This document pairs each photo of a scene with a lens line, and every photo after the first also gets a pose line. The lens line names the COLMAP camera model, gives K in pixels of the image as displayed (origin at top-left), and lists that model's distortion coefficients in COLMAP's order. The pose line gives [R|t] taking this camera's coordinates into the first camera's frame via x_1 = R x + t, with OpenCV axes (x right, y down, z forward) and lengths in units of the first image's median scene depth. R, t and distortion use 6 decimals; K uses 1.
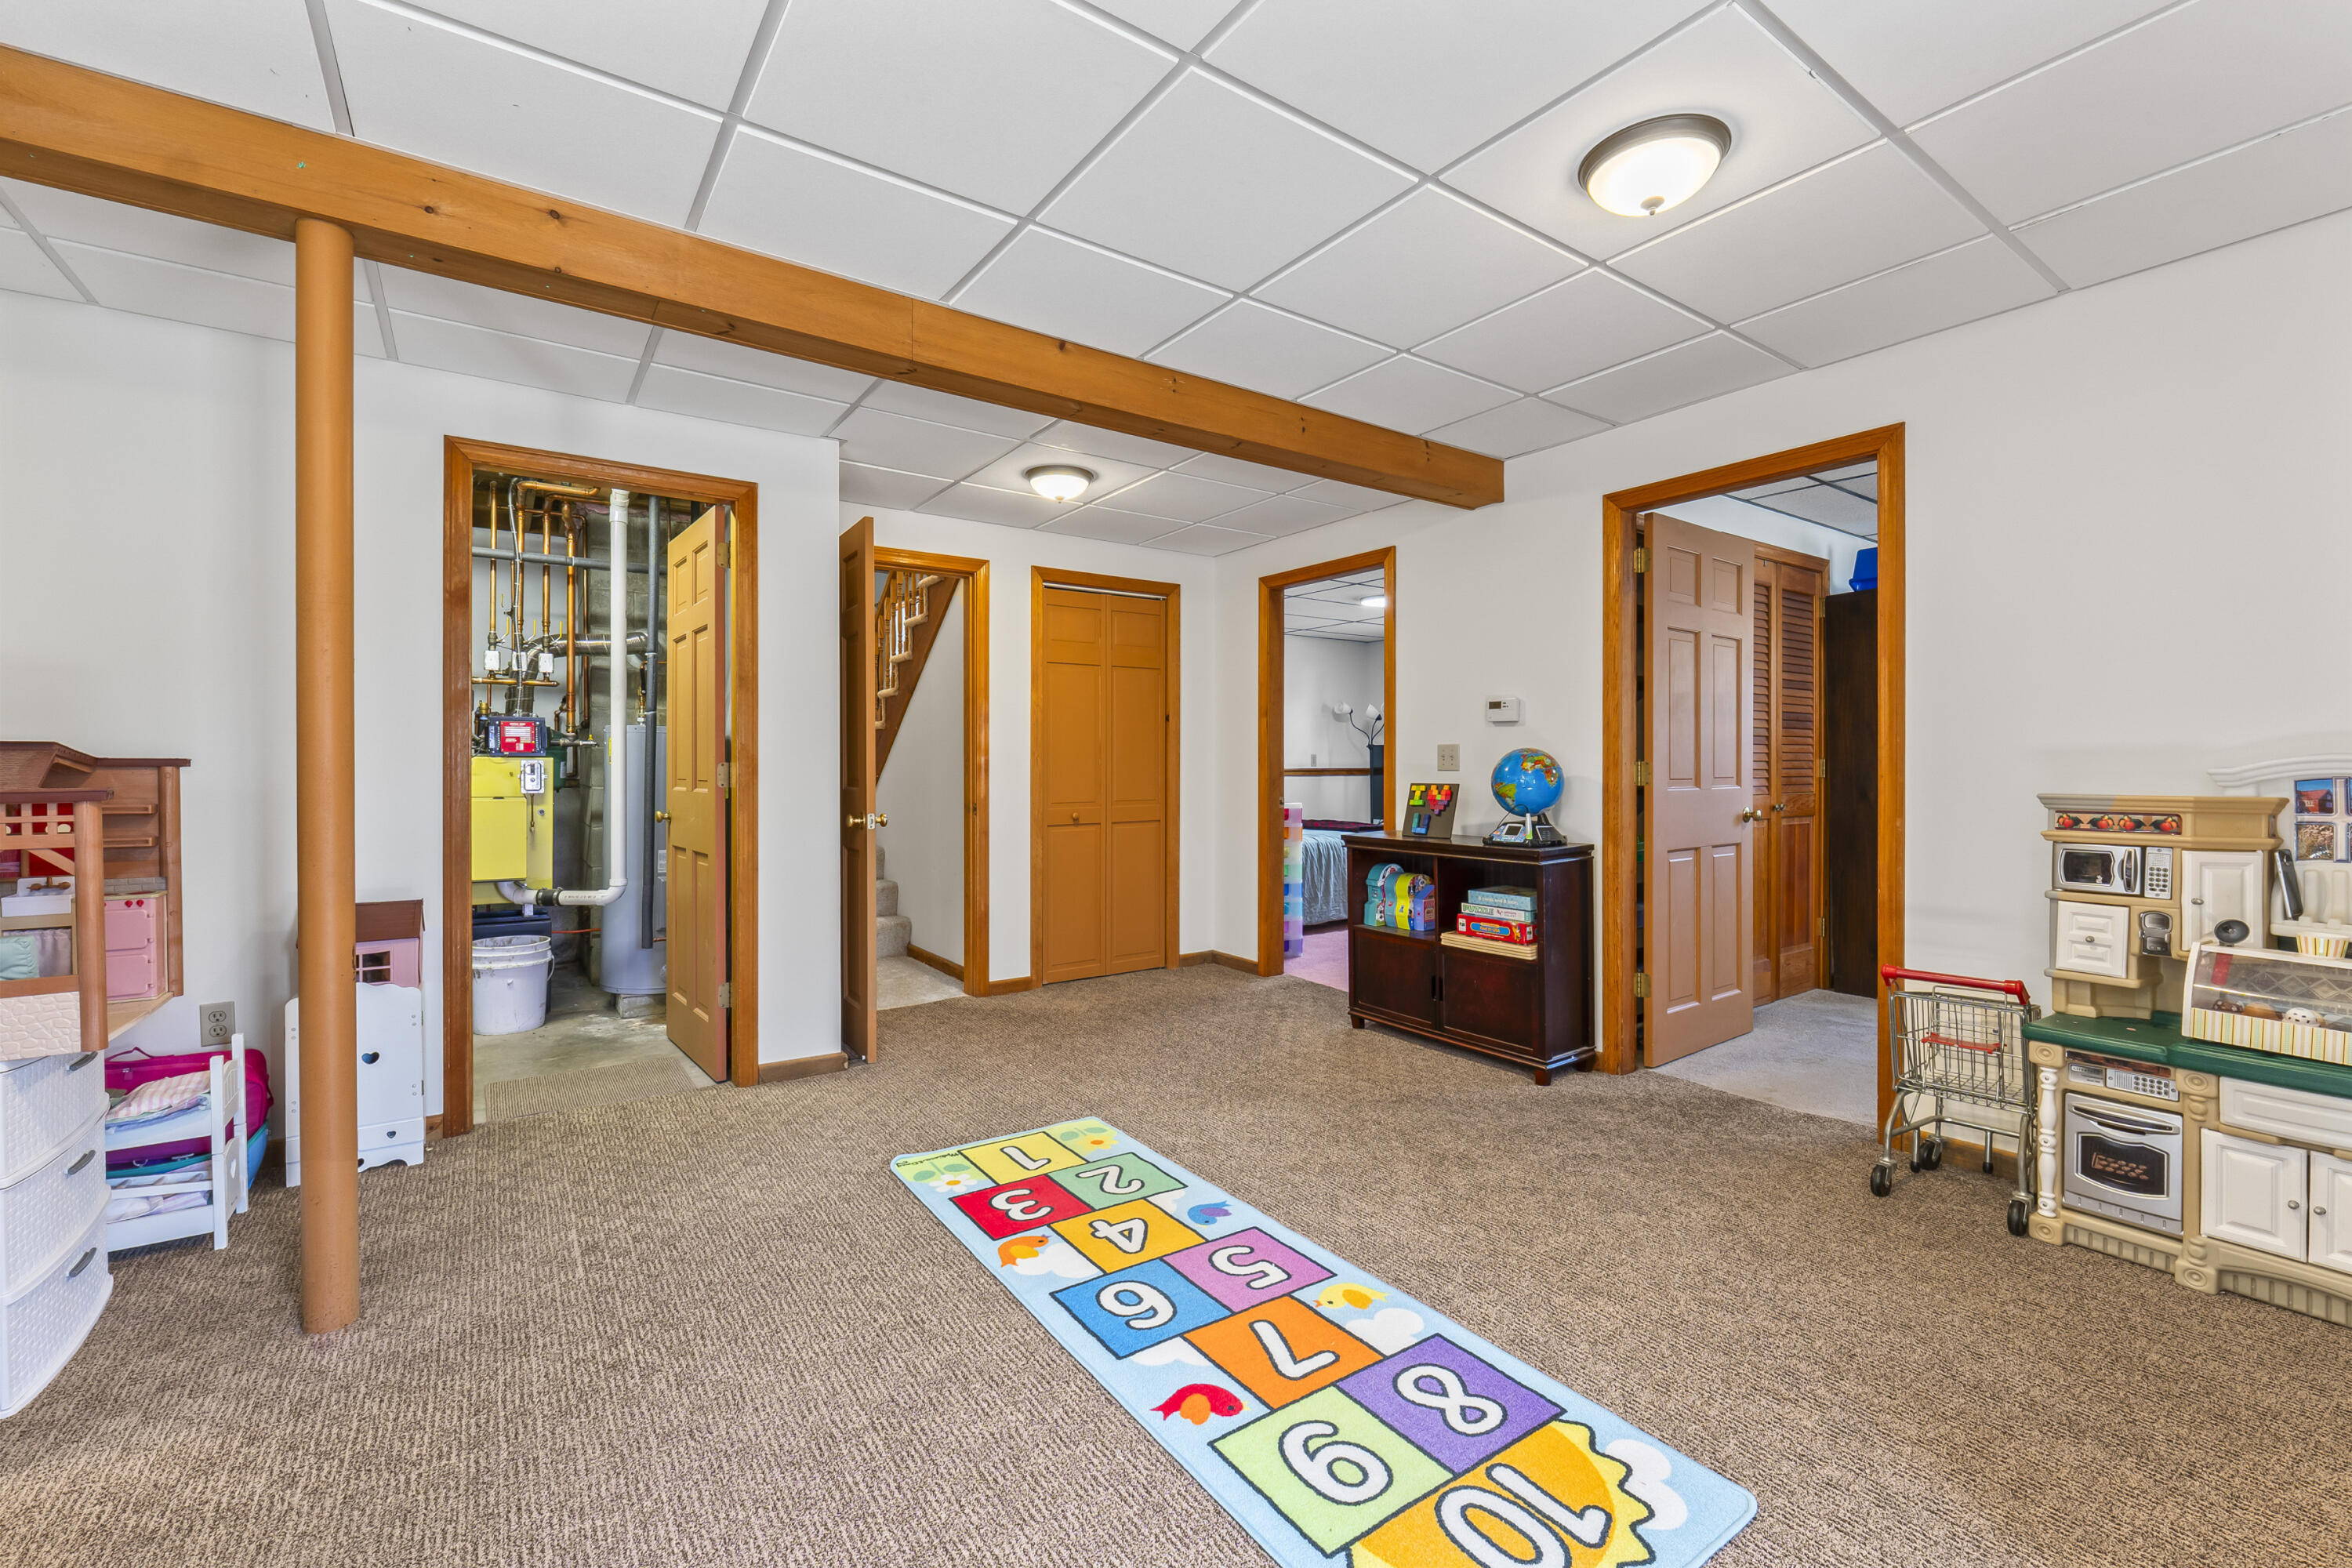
lens RADIAL K [[997.3, 0, 1182.7], [0, 997.3, 777.3], [0, 0, 1]] dist [-0.008197, 0.000346]
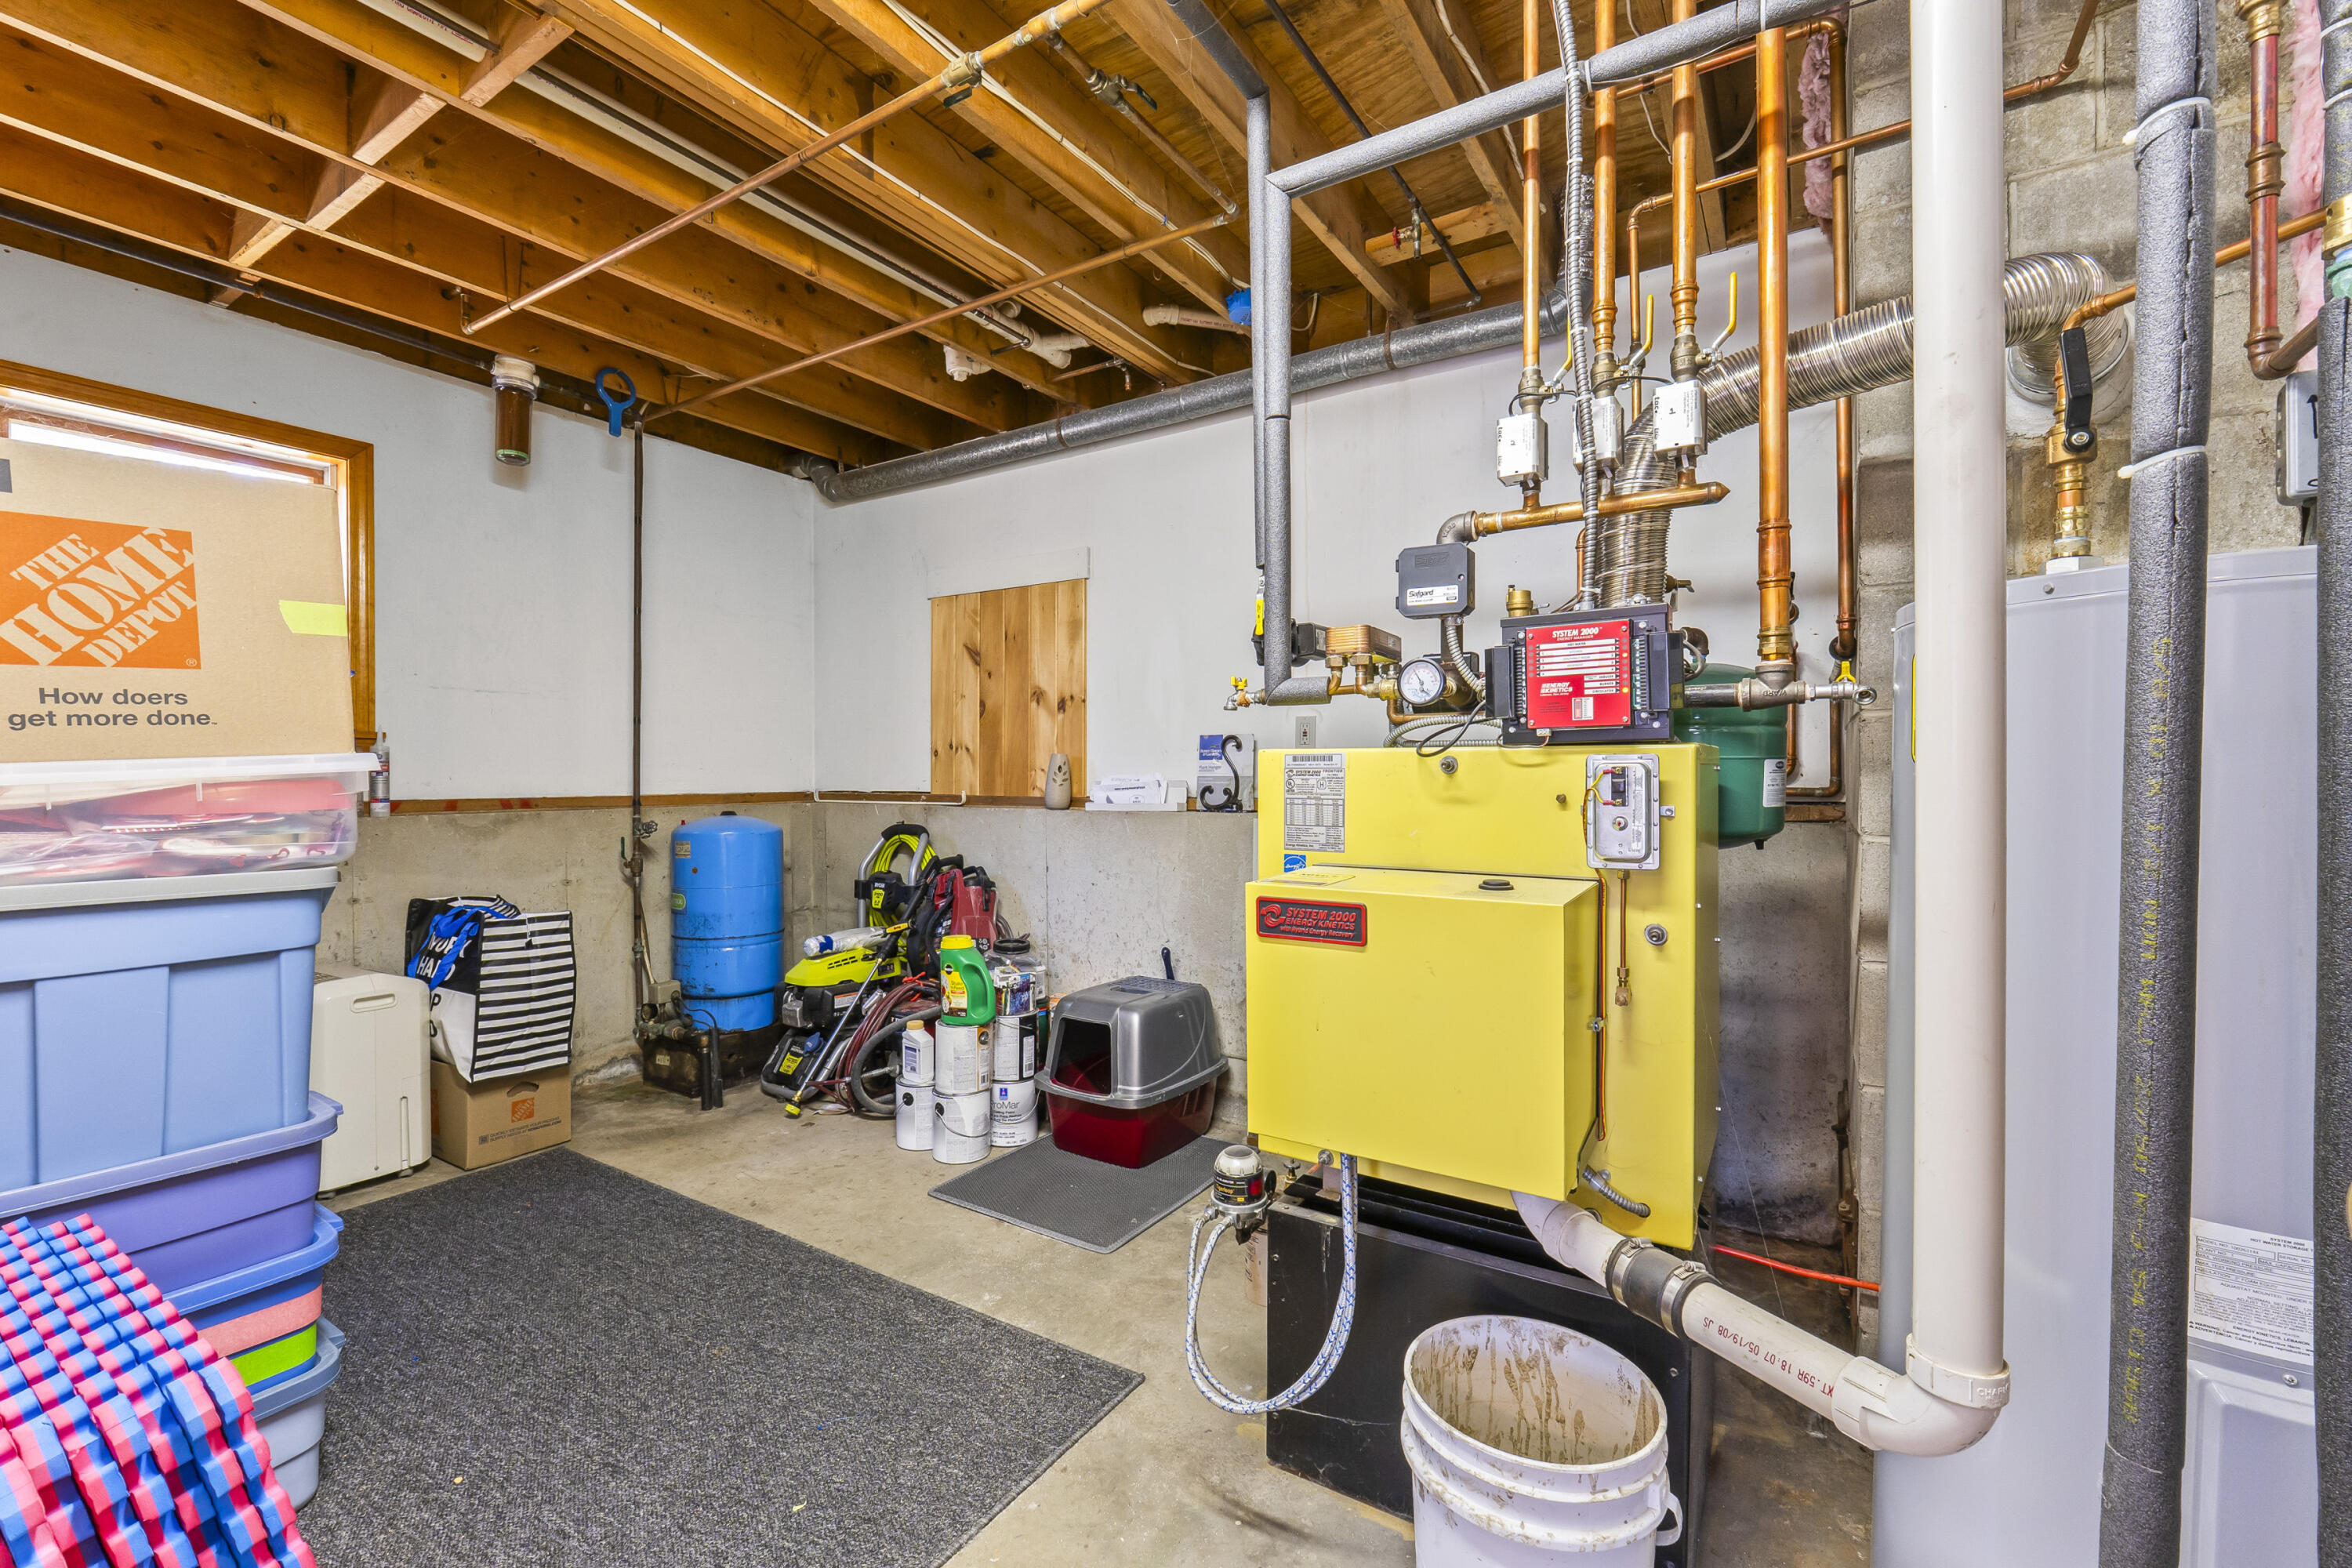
lens RADIAL K [[997.3, 0, 1175.8], [0, 997.3, 779.8], [0, 0, 1]] dist [-0.008197, 0.000346]
pose [[0.377622, 0.003890, -0.925952, -0.302581], [-0.001802, 0.999992, 0.003466, -0.007467], [0.925958, 0.000359, 0.377626, 0.533294]]
